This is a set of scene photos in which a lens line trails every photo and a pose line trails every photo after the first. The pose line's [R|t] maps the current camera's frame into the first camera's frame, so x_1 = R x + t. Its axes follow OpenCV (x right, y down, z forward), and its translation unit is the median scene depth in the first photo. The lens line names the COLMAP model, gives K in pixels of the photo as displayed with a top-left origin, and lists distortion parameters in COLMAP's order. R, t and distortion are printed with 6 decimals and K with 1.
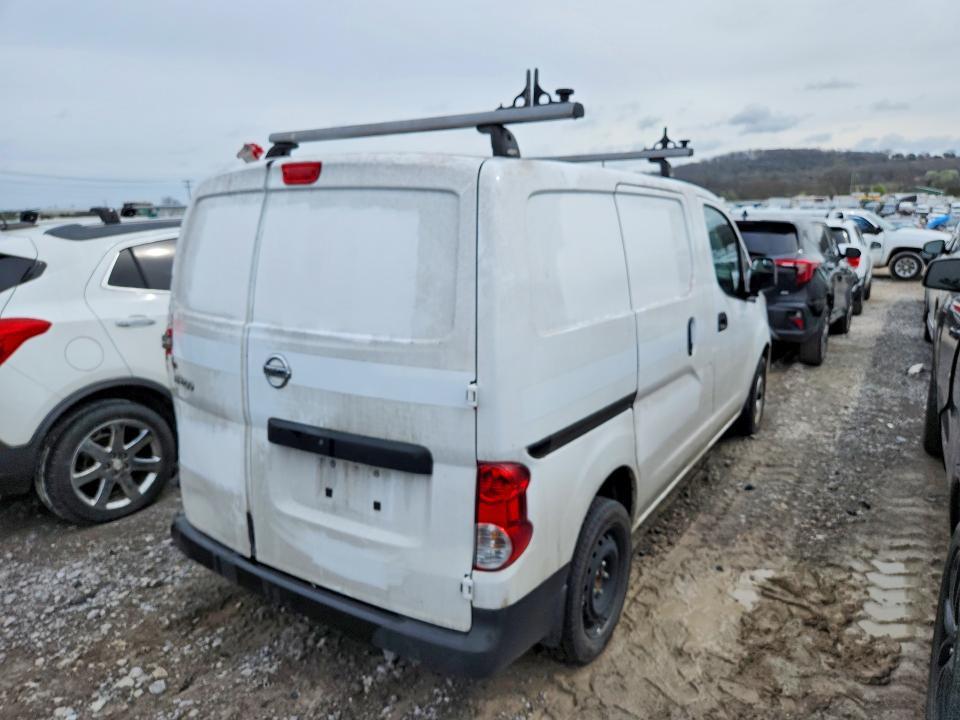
lens RADIAL K [[654.1, 0, 480.0], [0, 654.1, 360.0], [0, 0, 1]] dist [0.025038, -0.002497]
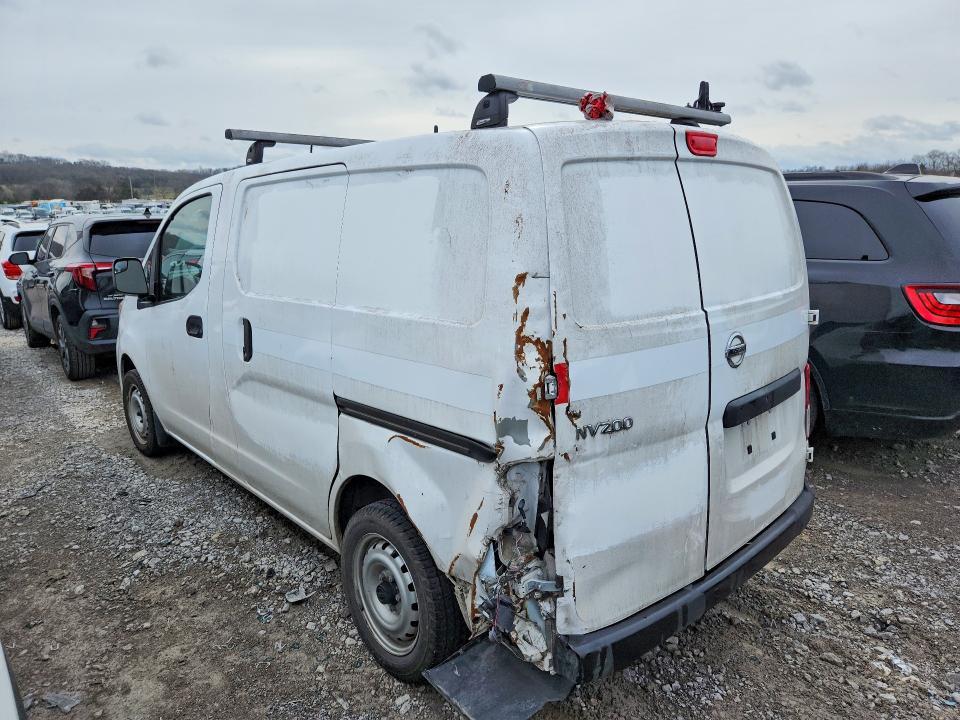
lens RADIAL K [[654.1, 0, 480.0], [0, 654.1, 360.0], [0, 0, 1]] dist [0.025038, -0.002497]
pose [[0.276634, -0.211970, 0.937306, -1.288933], [0.216149, 0.964101, 0.154236, -0.194466], [-0.936351, 0.159931, 0.312520, 1.024832]]
